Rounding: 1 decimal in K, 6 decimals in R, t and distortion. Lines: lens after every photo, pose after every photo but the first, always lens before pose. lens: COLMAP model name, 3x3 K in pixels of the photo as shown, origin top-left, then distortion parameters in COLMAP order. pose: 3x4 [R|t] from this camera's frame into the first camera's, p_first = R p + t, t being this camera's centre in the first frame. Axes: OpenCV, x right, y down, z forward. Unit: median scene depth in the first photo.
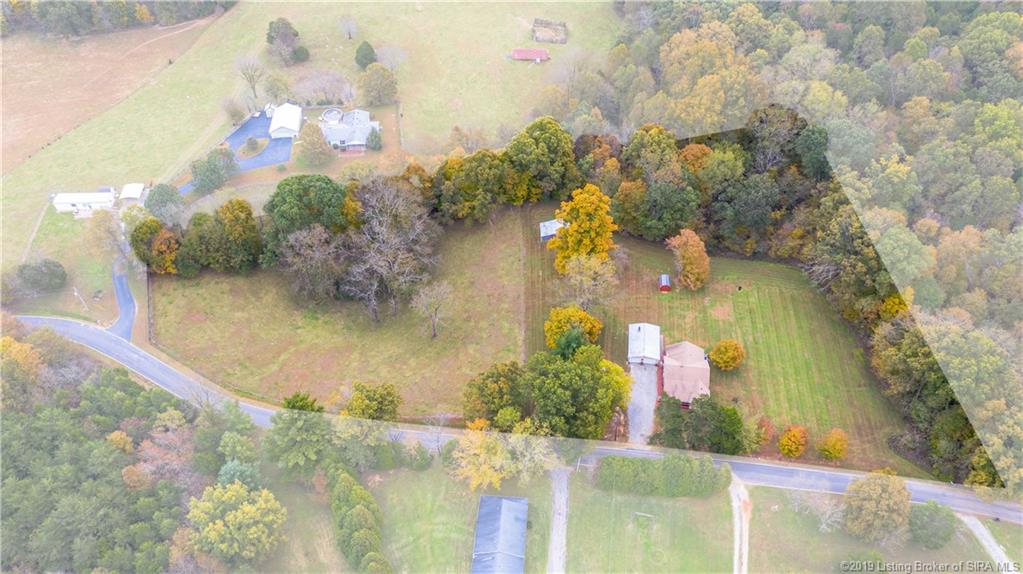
lens RADIAL K [[817.9, 0, 511.5], [0, 817.9, 287.2], [0, 0, 1]] dist [0.005846, 0.007620]
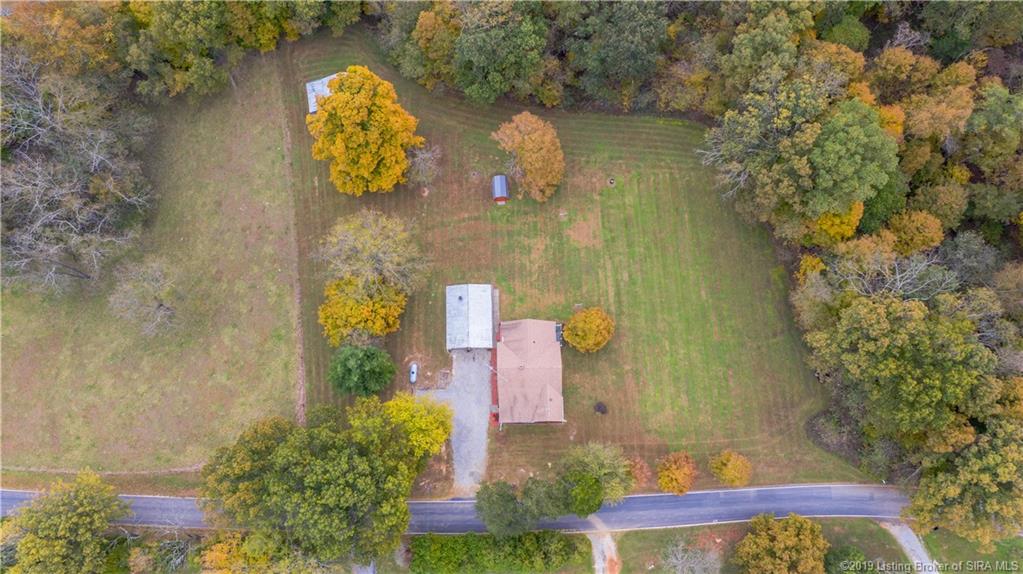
lens RADIAL K [[817.9, 0, 510.7], [0, 817.9, 287.0], [0, 0, 1]] dist [0.005846, 0.007620]
pose [[0.989662, -0.139547, 0.033094, 0.172757], [0.104531, 0.859842, 0.499744, -0.283030], [-0.098194, -0.491119, 0.865541, 0.409798]]
